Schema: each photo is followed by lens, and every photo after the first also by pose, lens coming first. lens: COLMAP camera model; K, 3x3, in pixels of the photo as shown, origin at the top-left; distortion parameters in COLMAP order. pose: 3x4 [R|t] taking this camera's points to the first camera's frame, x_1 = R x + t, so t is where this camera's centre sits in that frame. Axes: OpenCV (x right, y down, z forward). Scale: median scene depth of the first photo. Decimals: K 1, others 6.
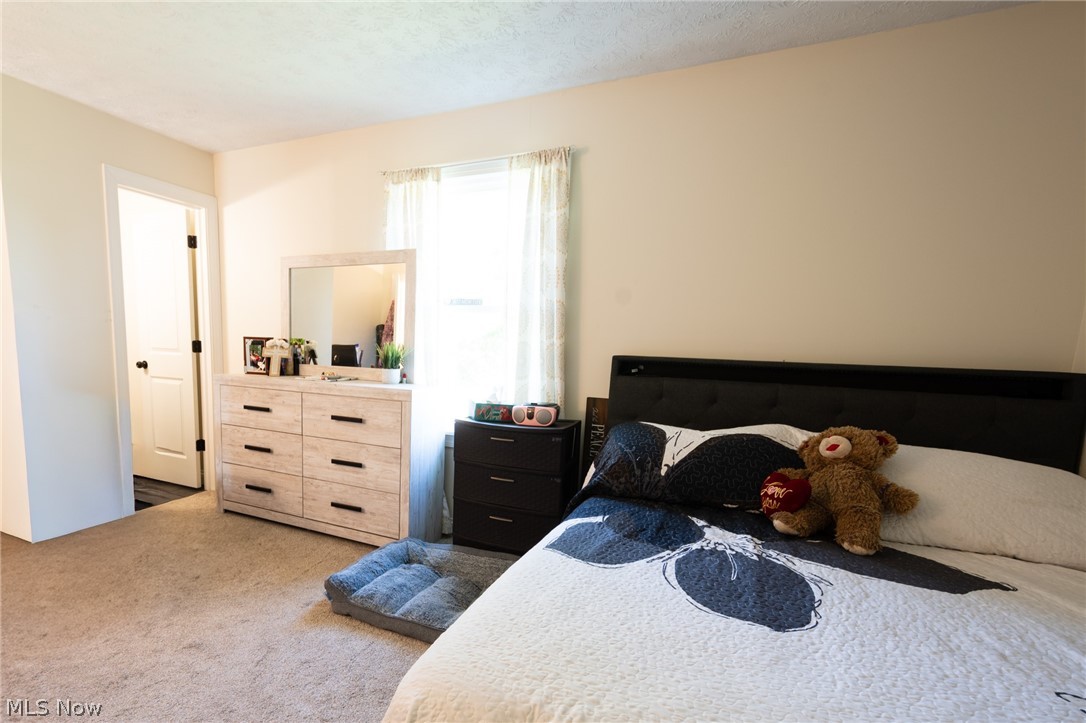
lens RADIAL K [[547.6, 0, 427.7], [0, 547.6, 361.0], [0, 0, 1]] dist [0.001341, -0.000150]
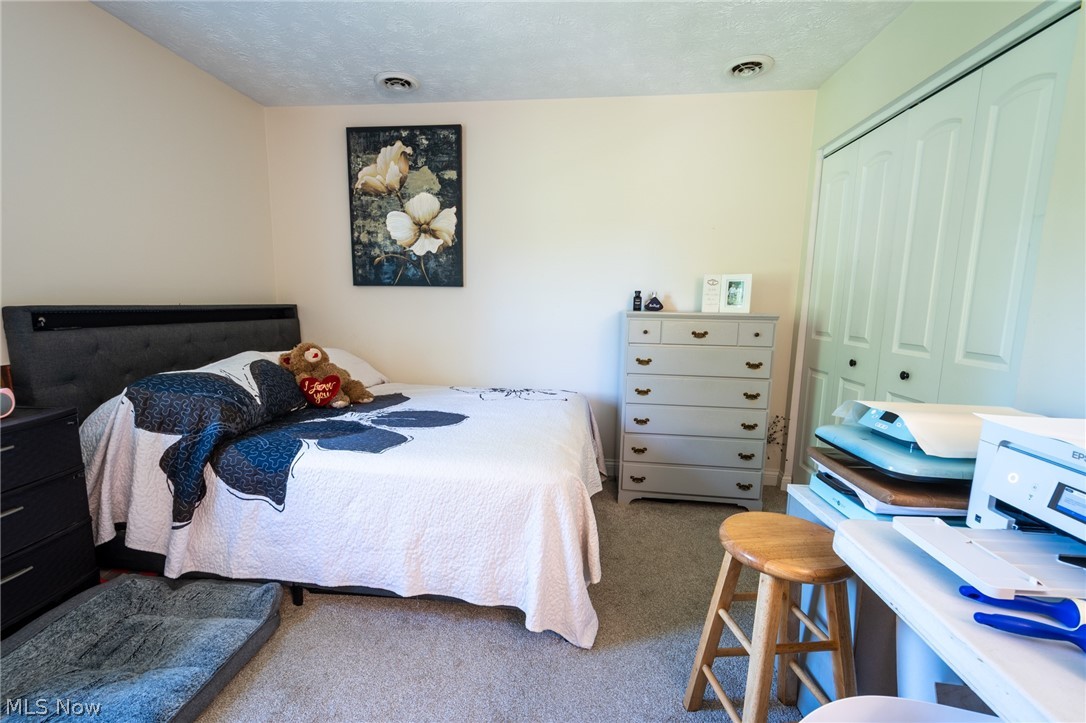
lens RADIAL K [[475.1, 0, 526.6], [0, 475.1, 367.3], [0, 0, 1]] dist [0.006183, -0.000537]
pose [[-0.363842, -0.155019, 0.918470, -0.787369], [0.020892, 0.984448, 0.174431, -0.040145], [-0.931226, 0.082654, -0.354945, 0.913775]]
